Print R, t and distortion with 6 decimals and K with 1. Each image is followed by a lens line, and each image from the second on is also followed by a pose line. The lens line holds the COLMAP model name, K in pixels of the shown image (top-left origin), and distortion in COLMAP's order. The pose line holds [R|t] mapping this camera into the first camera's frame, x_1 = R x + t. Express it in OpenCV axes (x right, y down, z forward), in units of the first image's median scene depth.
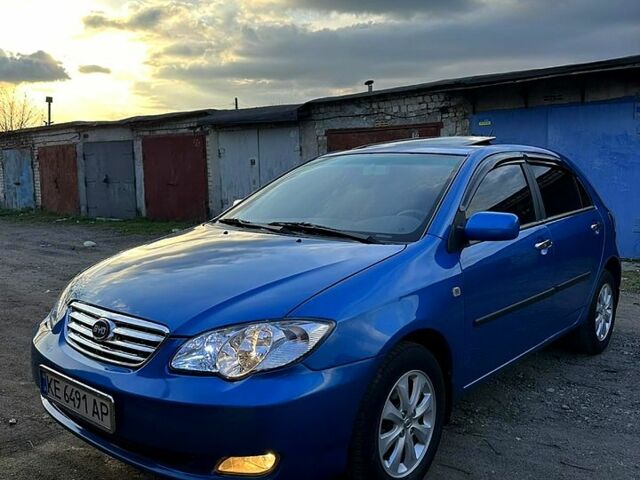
lens RADIAL K [[577.4, 0, 320.0], [0, 577.4, 240.0], [0, 0, 1]] dist [0.001148, -0.076698]
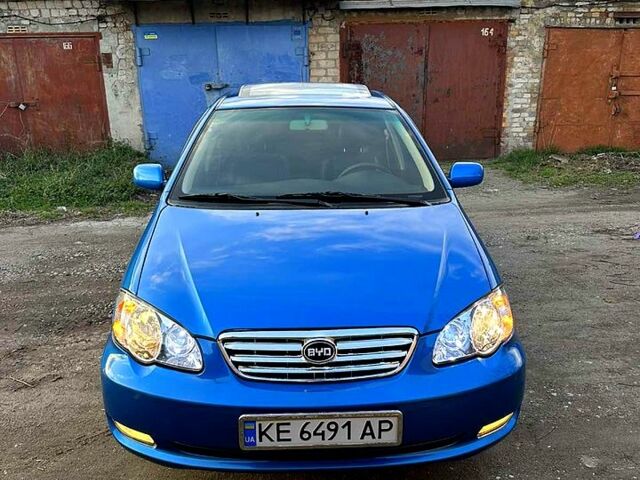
lens RADIAL K [[577.4, 0, 320.0], [0, 577.4, 240.0], [0, 0, 1]] dist [0.001148, -0.076698]
pose [[0.735579, -0.183126, 0.652218, -0.225745], [0.068783, 0.977984, 0.197019, -0.046817], [-0.673938, -0.100062, 0.731981, 0.084780]]
